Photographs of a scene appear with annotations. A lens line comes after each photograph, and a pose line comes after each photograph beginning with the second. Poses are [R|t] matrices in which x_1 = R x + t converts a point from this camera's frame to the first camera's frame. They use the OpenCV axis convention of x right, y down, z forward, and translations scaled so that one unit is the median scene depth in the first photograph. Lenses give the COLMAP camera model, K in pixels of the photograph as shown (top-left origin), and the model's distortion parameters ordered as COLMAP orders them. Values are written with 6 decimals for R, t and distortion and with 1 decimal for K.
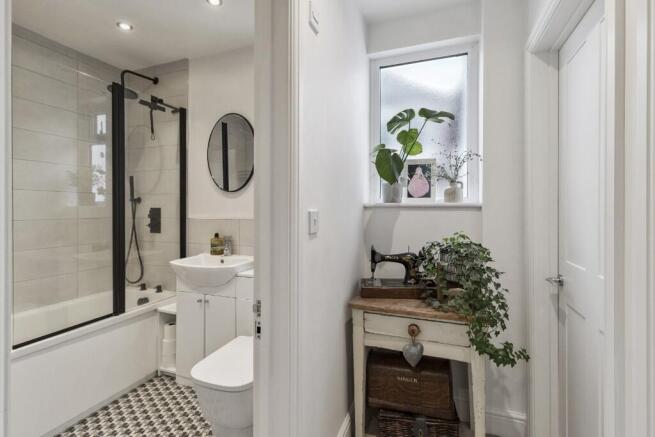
lens RADIAL K [[308.0, 0, 323.8], [0, 308.0, 209.1], [0, 0, 1]] dist [0.004343, 0.000798]
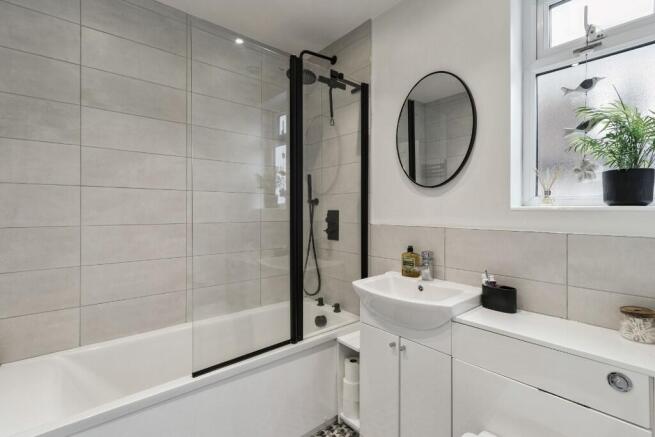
lens RADIAL K [[308.0, 0, 323.8], [0, 308.0, 209.1], [0, 0, 1]] dist [0.004343, 0.000798]
pose [[0.874077, -0.000340, -0.485787, -0.166352], [-0.000817, 0.999997, -0.002170, -0.006083], [0.485787, 0.002294, 0.874074, 0.262286]]
